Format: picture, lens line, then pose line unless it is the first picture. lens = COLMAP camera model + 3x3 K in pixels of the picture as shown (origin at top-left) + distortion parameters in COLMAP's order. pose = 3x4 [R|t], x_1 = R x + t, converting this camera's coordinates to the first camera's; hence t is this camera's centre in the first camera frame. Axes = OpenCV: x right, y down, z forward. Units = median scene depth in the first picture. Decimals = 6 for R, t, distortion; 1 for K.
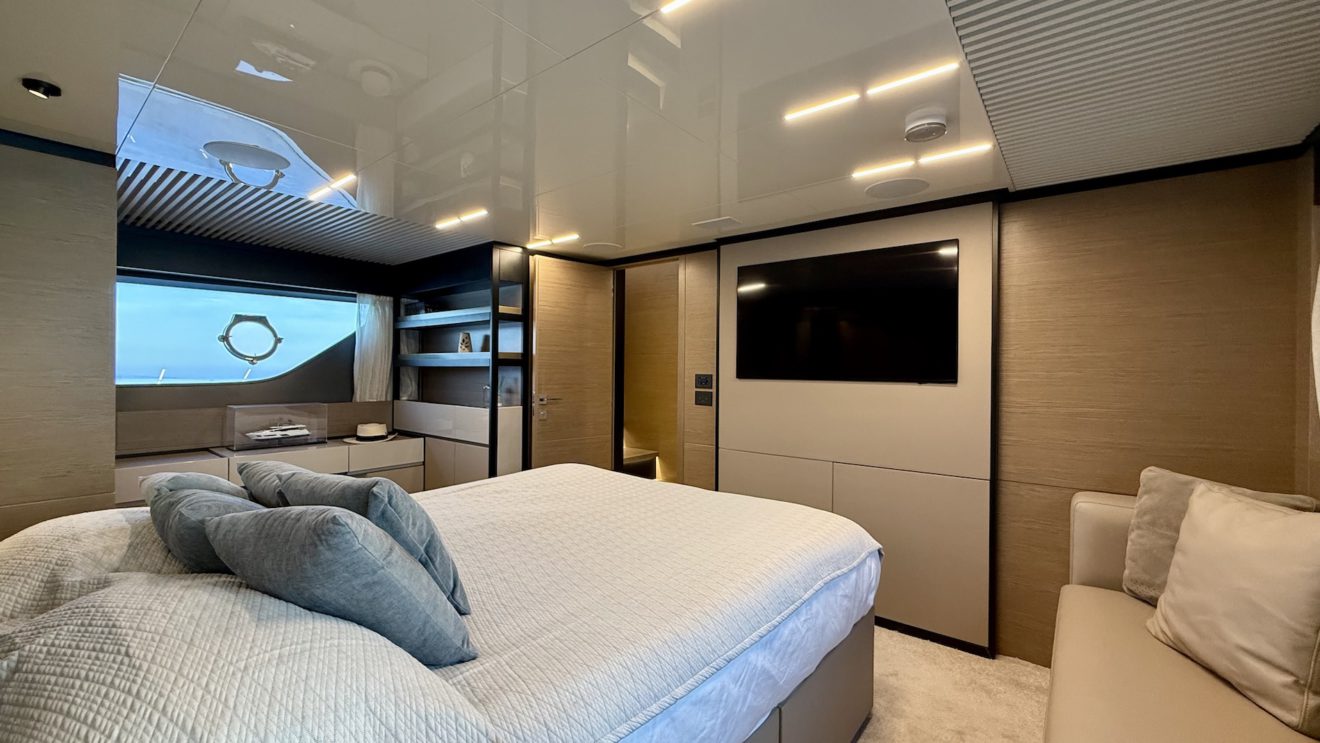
lens RADIAL K [[525.2, 0, 658.1], [0, 525.2, 368.0], [0, 0, 1]] dist [-0.001026, -0.000226]
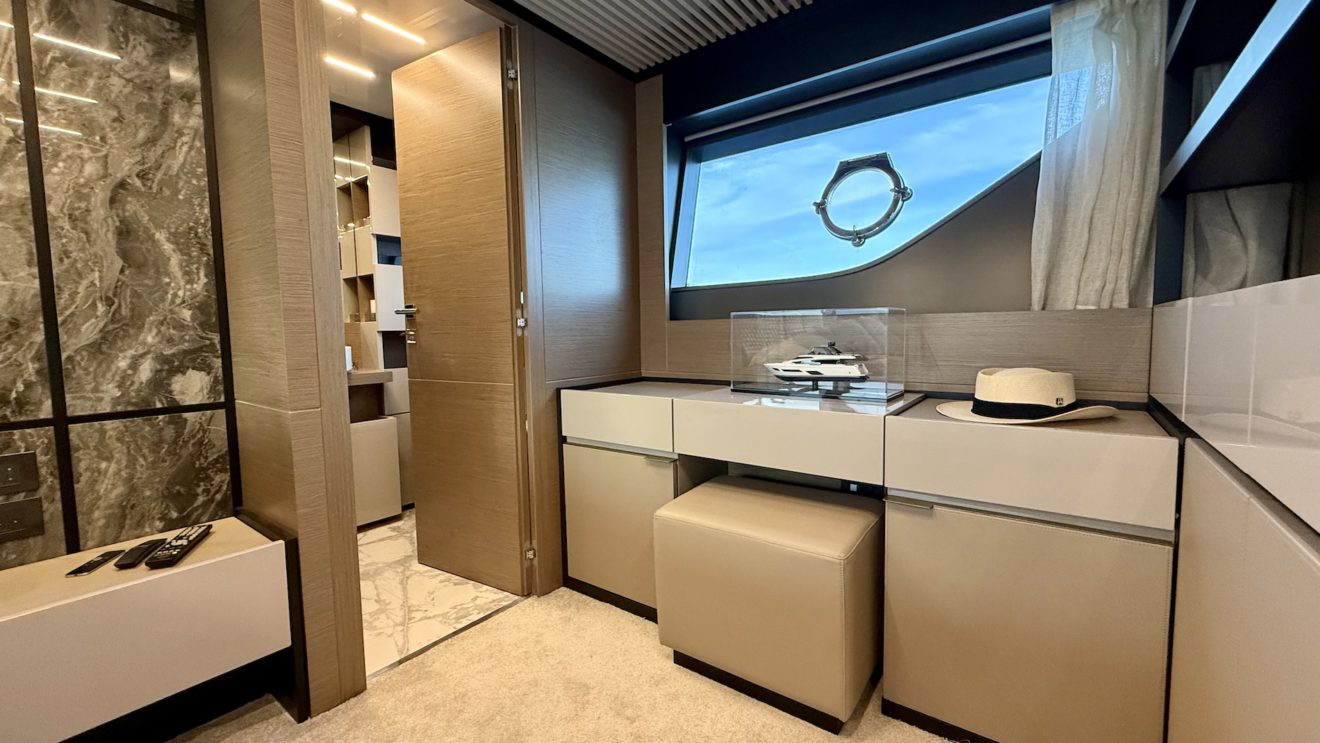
lens RADIAL K [[525.2, 0, 658.1], [0, 525.2, 368.0], [0, 0, 1]] dist [-0.001026, -0.000226]
pose [[0.022426, 0.063442, -0.997733, -0.075890], [0.020241, 0.997751, 0.063898, 0.028444], [0.999544, -0.021629, 0.021091, 0.271094]]
